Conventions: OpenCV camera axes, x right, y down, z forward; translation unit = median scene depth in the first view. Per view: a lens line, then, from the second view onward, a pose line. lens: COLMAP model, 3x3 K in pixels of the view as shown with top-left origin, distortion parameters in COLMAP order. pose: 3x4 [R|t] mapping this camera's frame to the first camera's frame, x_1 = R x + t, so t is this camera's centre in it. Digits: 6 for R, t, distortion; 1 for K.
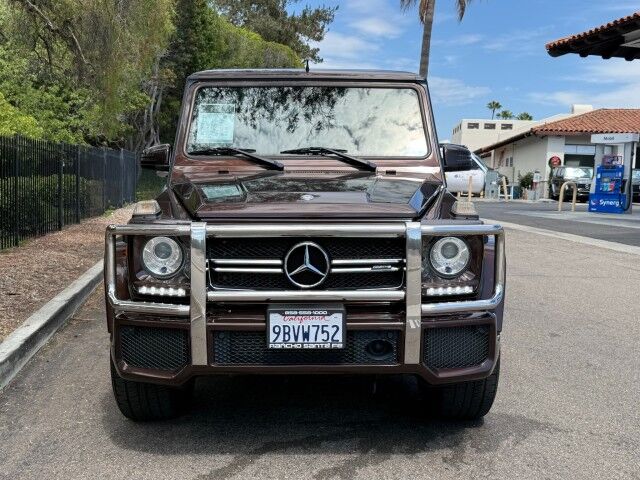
lens RADIAL K [[761.4, 0, 321.9], [0, 761.4, 241.6], [0, 0, 1]] dist [0.108443, -0.215028]
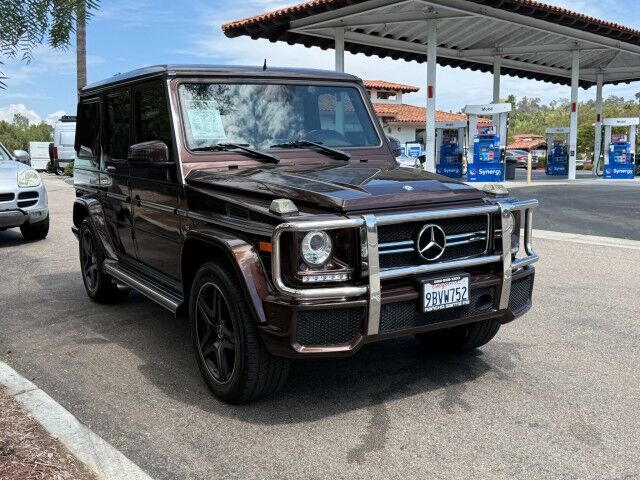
lens RADIAL K [[763.5, 0, 338.4], [0, 763.5, 258.5], [0, 0, 1]] dist [0.111061, -0.021957]
pose [[0.842402, -0.108609, 0.527790, -0.802468], [0.076687, 0.993671, 0.082079, -0.057108], [-0.533365, -0.028668, 0.845400, 0.026645]]
